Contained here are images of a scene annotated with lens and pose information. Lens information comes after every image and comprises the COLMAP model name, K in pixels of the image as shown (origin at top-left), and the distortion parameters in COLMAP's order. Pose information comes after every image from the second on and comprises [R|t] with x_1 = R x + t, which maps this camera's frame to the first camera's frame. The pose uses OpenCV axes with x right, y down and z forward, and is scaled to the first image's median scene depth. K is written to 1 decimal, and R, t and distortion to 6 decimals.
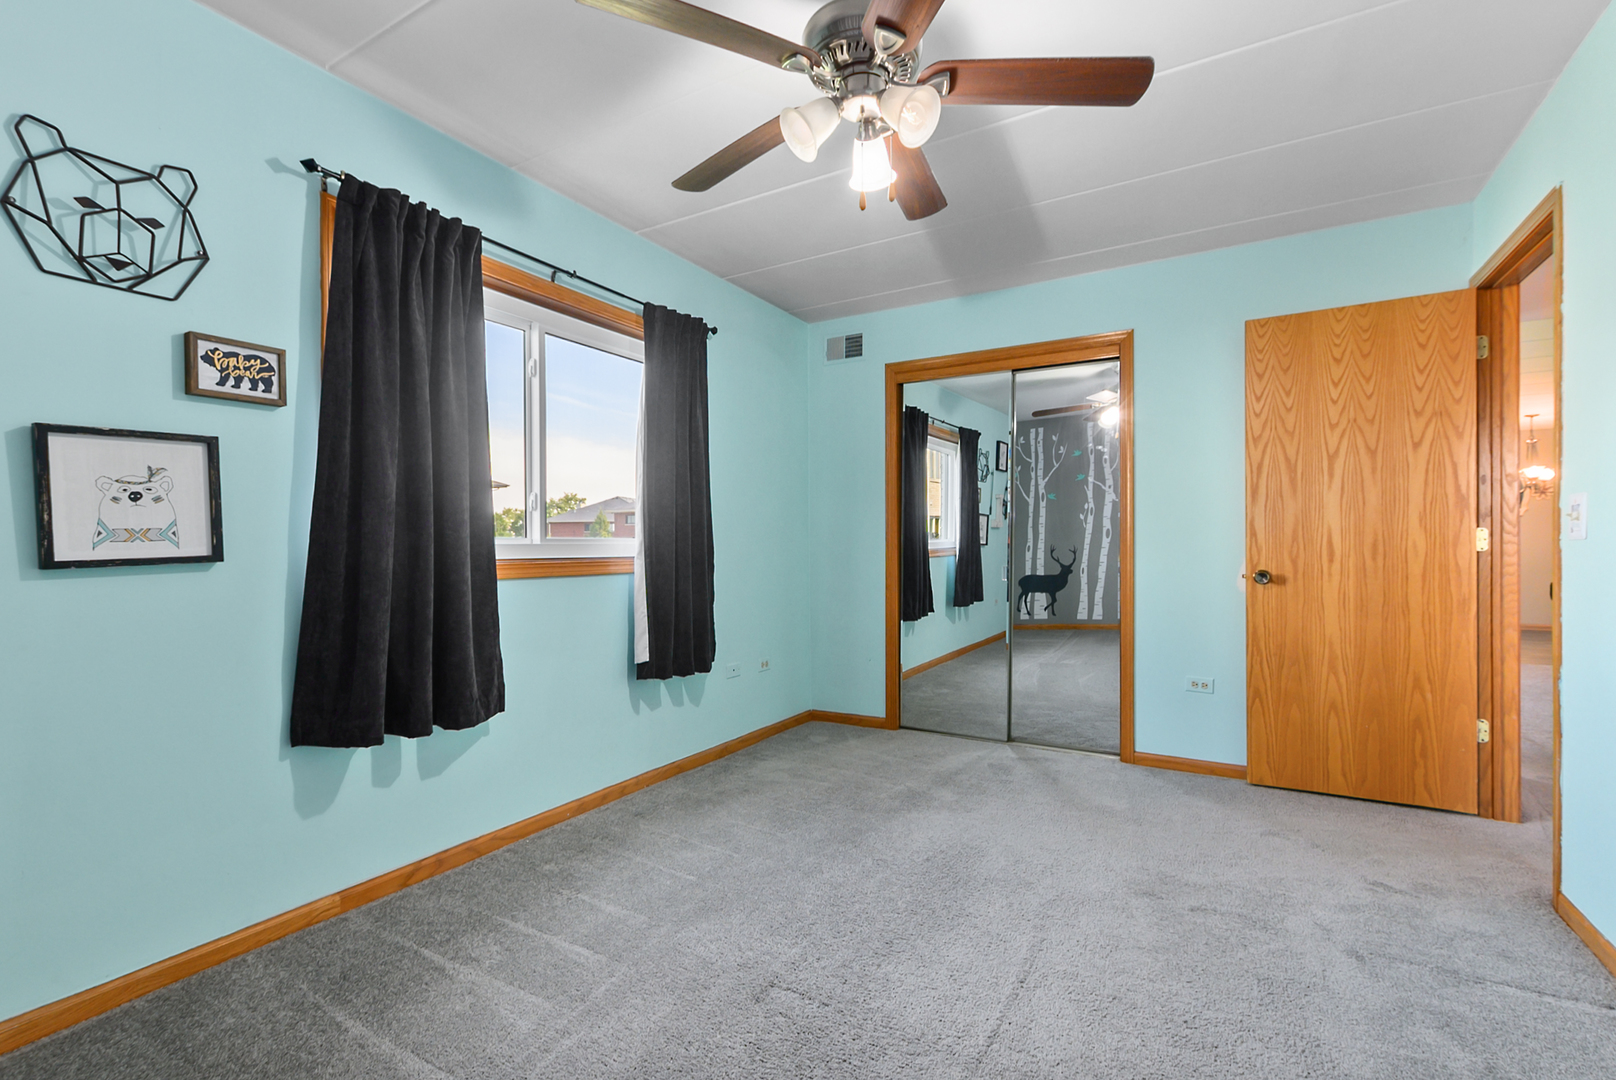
lens RADIAL K [[713.4, 0, 820.8], [0, 713.4, 545.6], [0, 0, 1]] dist [0.002785, -0.001019]
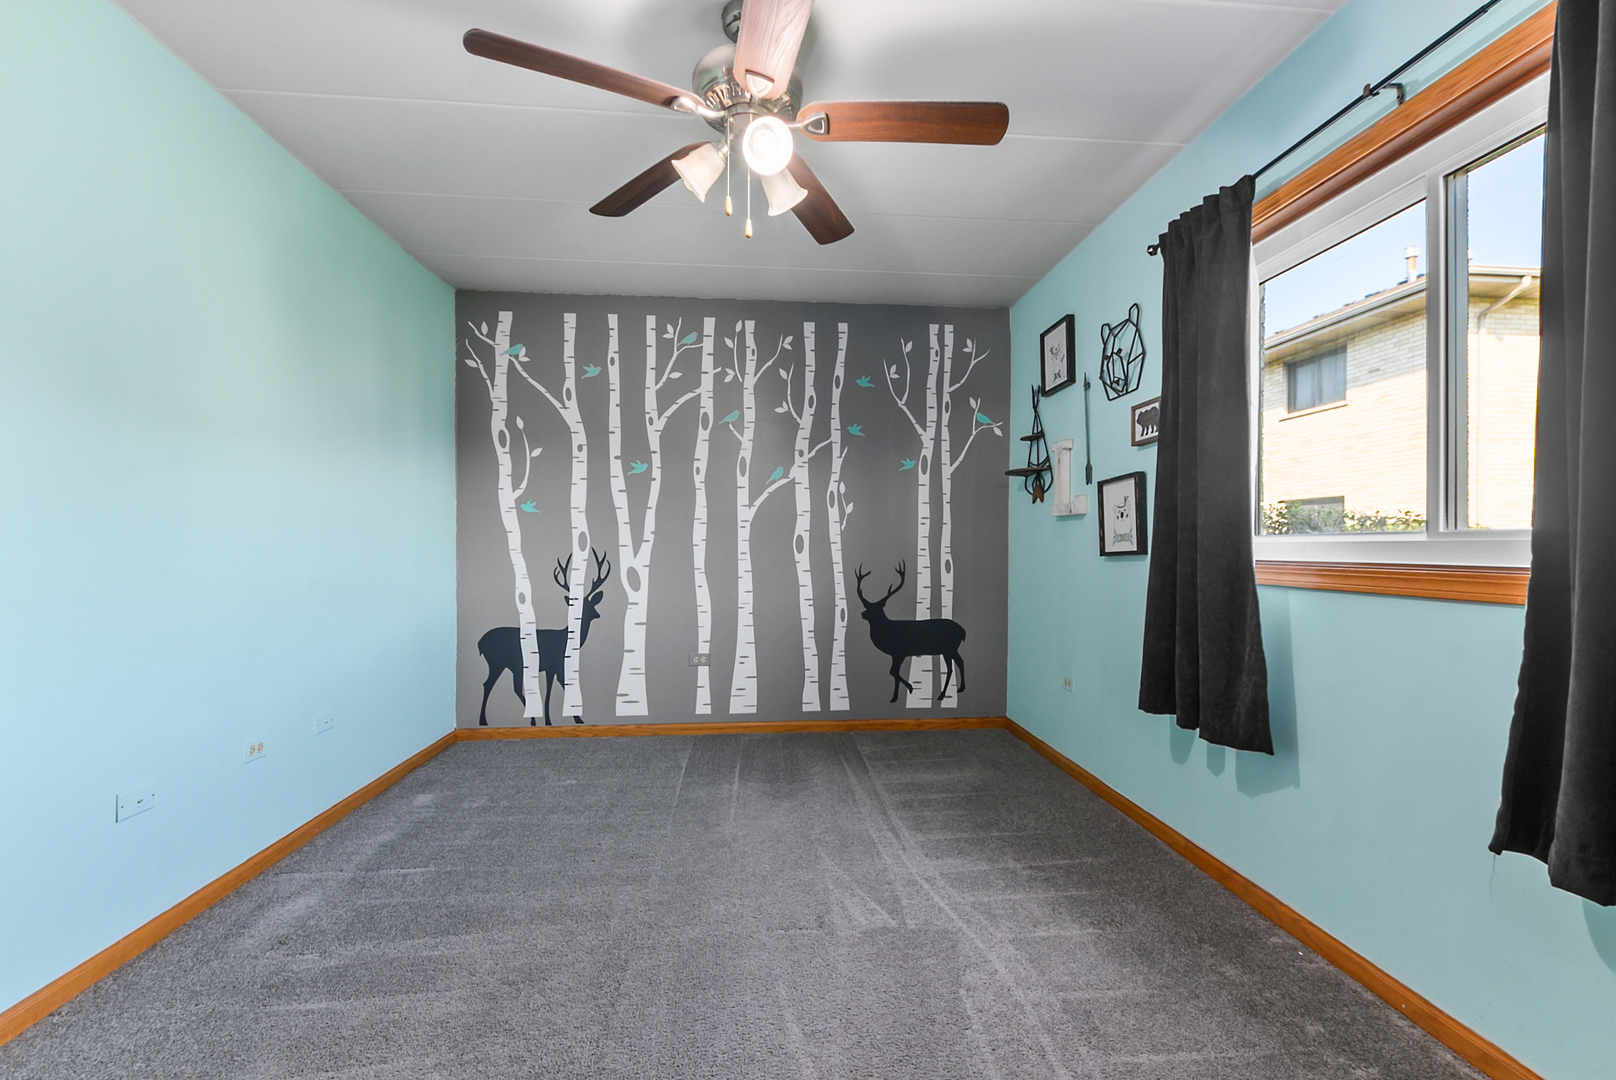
lens RADIAL K [[713.4, 0, 820.8], [0, 713.4, 545.6], [0, 0, 1]] dist [0.002785, -0.001019]
pose [[-0.815590, -0.001555, -0.578629, 0.464755], [-0.001130, 0.999999, -0.001094, 0.003975], [0.578630, -0.000239, -0.815590, 1.517215]]
